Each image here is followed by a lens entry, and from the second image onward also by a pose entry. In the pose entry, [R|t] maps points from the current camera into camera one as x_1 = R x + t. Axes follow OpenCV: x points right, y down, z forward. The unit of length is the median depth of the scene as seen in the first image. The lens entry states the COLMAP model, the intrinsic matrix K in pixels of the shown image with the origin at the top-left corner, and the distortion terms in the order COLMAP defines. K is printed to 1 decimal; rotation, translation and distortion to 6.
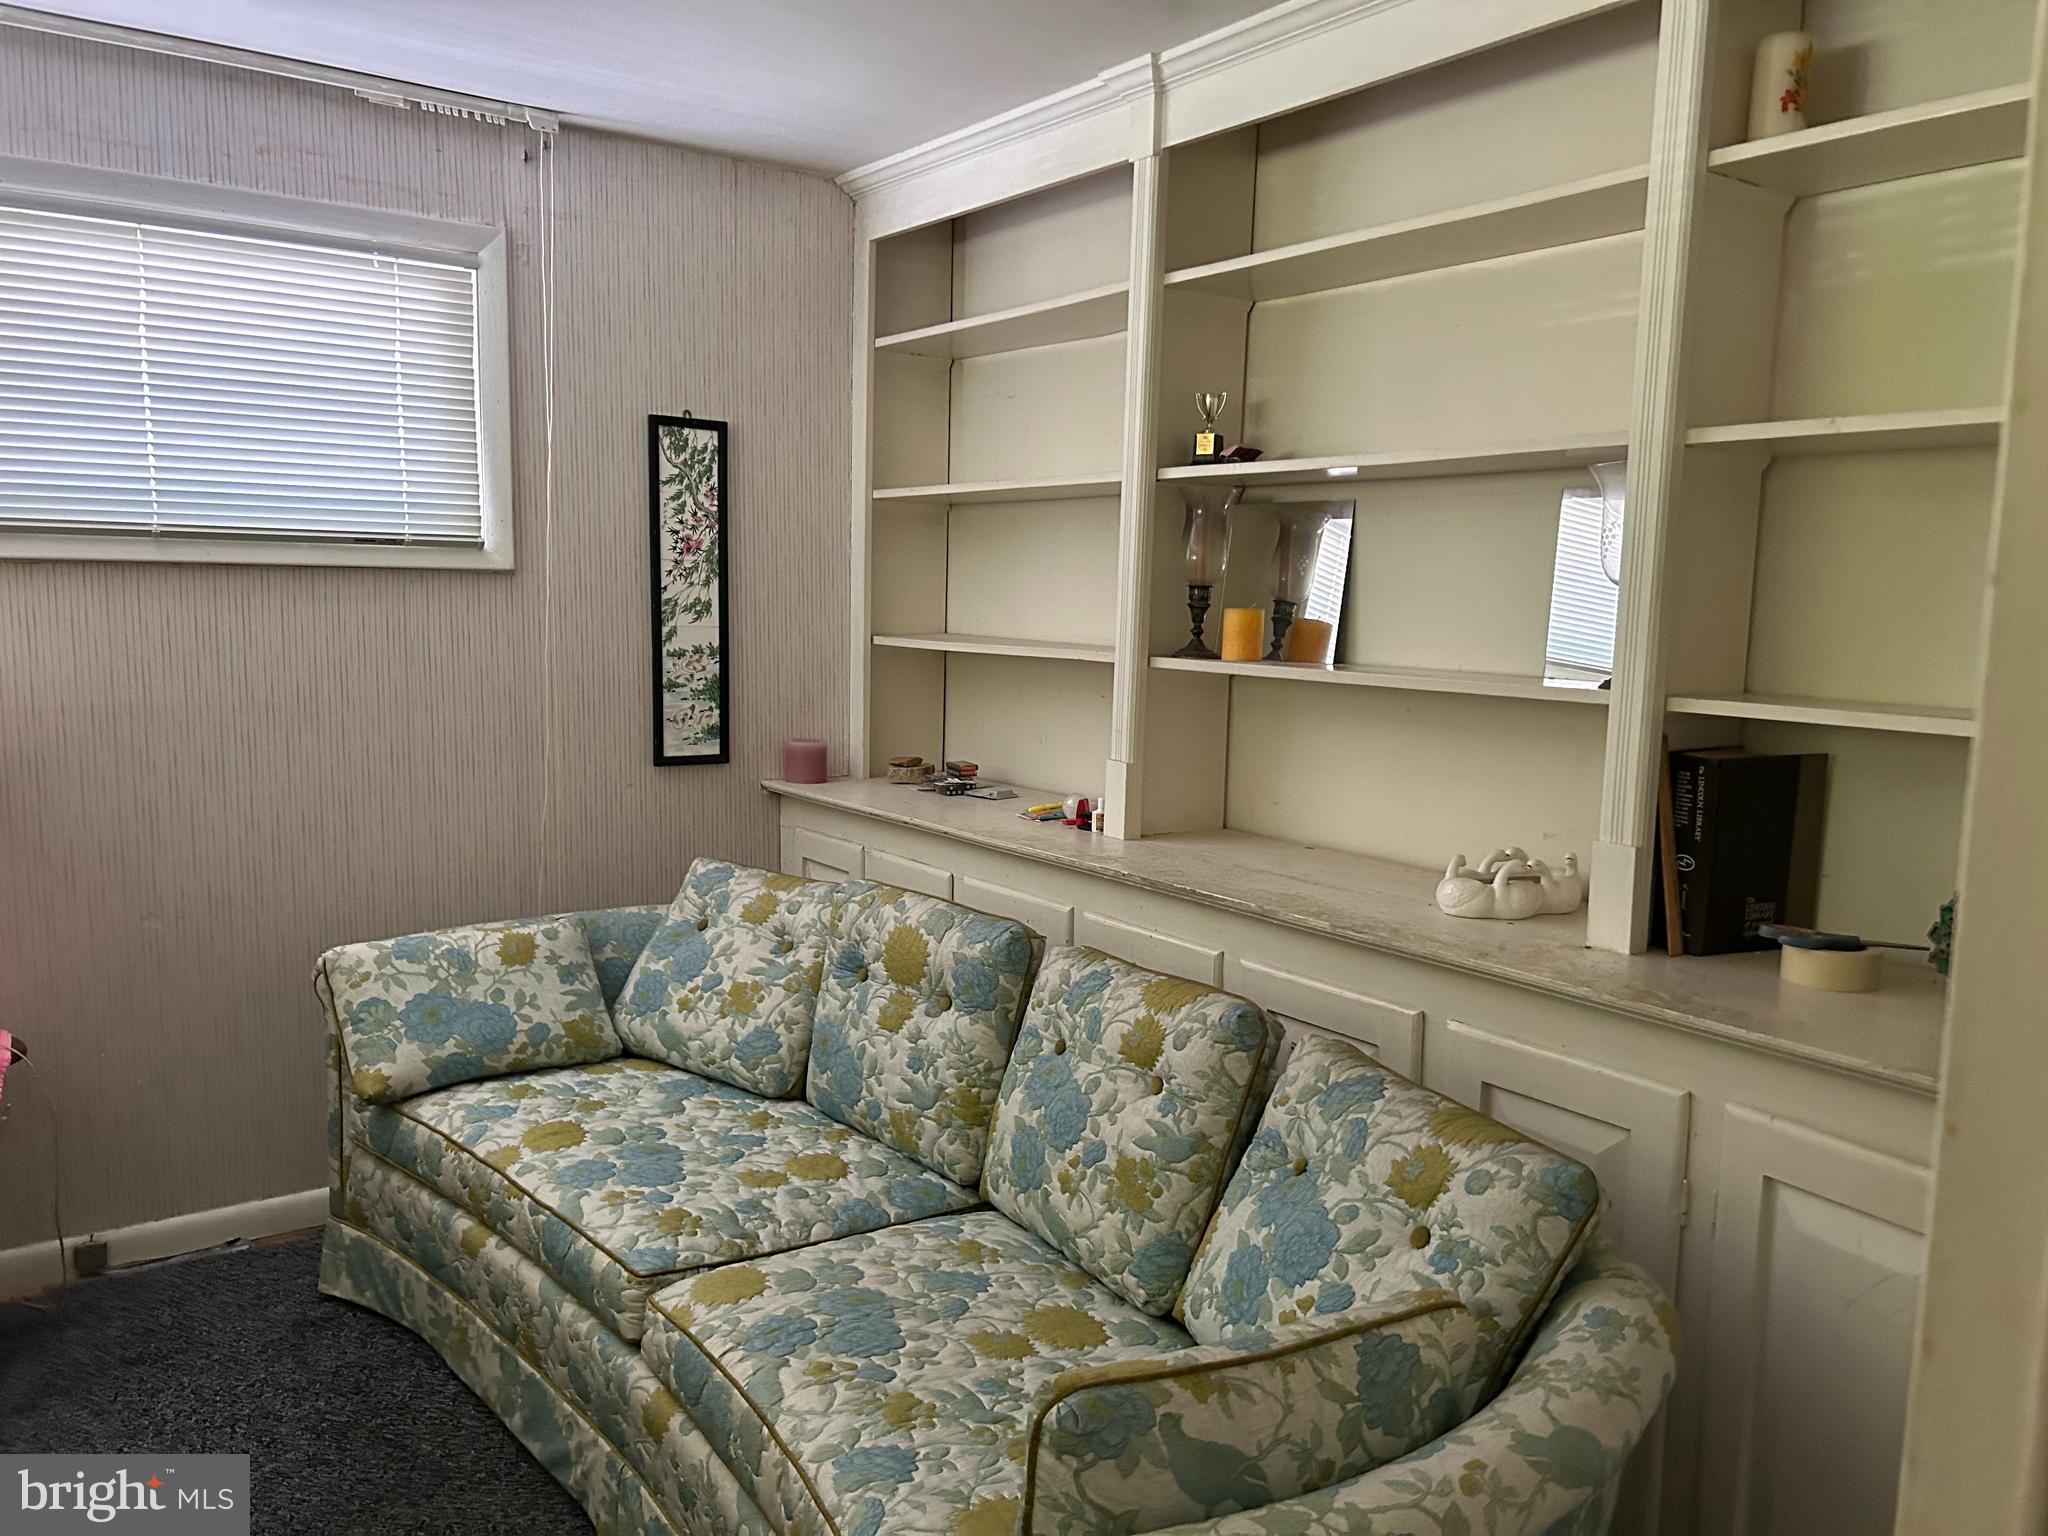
lens RADIAL K [[1537.2, 0, 1028.7], [0, 1537.2, 777.3], [0, 0, 1]] dist [0.045852, -0.056322]
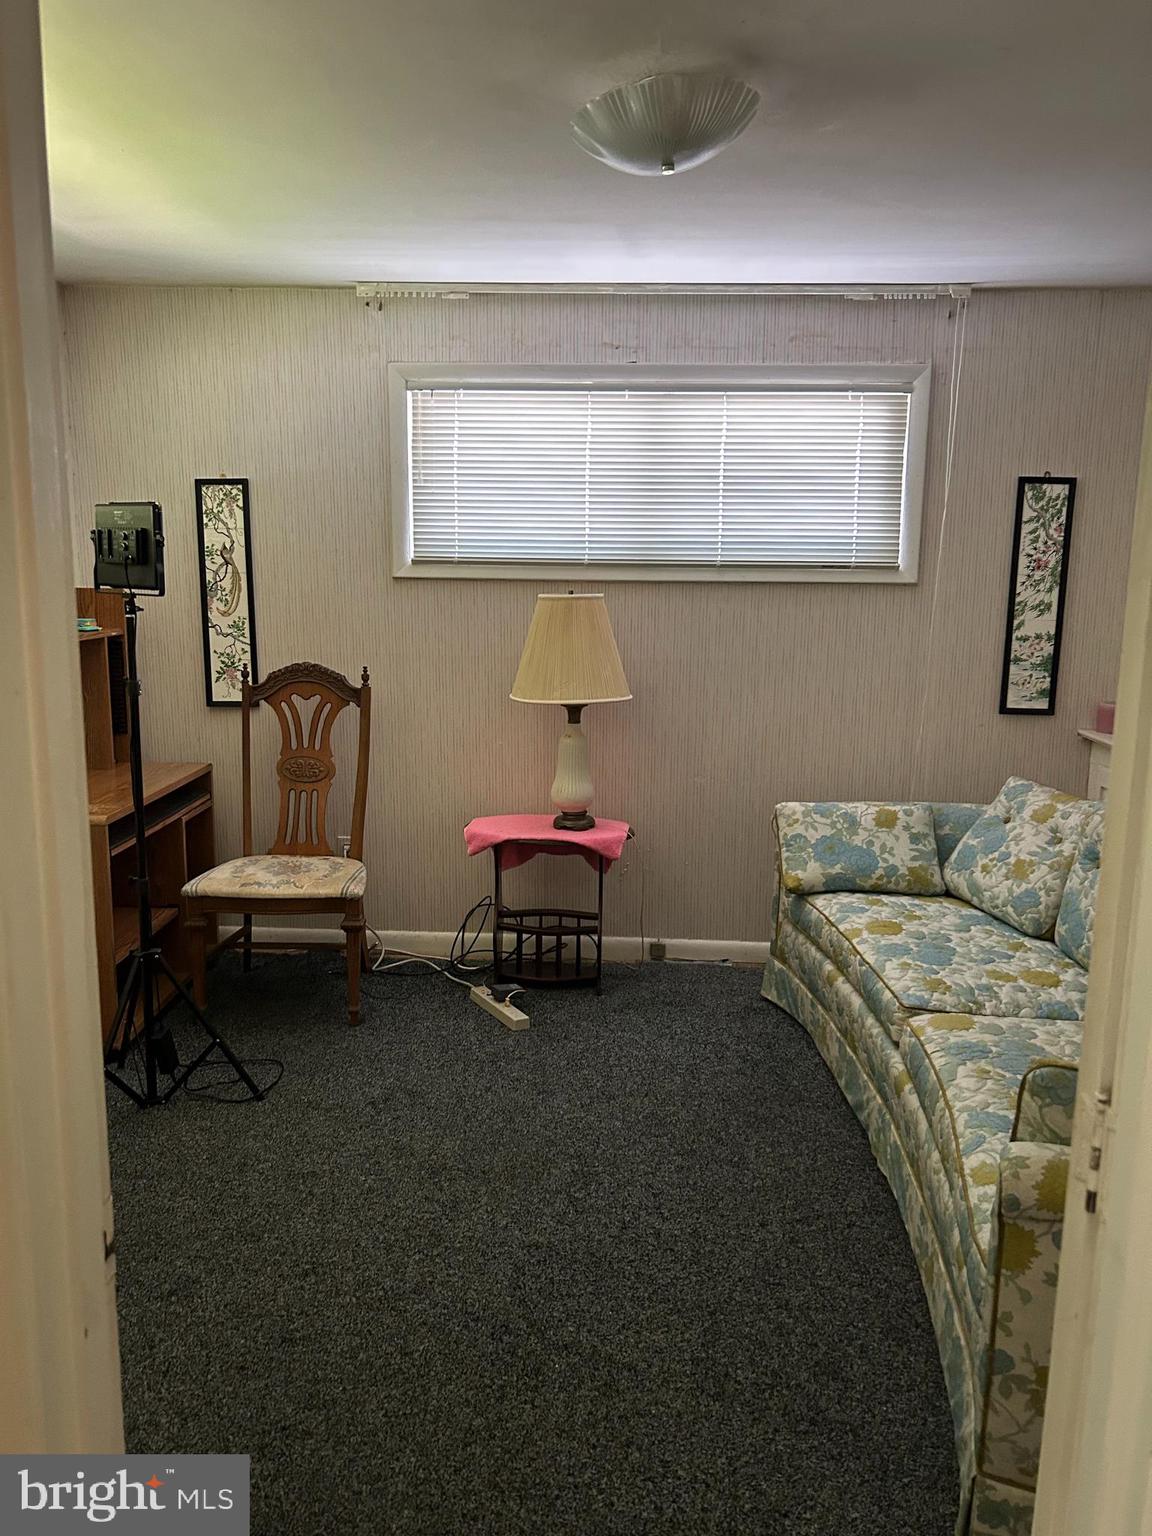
lens RADIAL K [[1152.9, 0, 573.2], [0, 1152.9, 771.9], [0, 0, 1]] dist [0.045852, -0.056322]
pose [[0.778931, 0.102803, -0.618626, 0.169273], [-0.075337, 0.994668, 0.070434, 0.000801], [0.622568, -0.008258, 0.782522, -0.169246]]
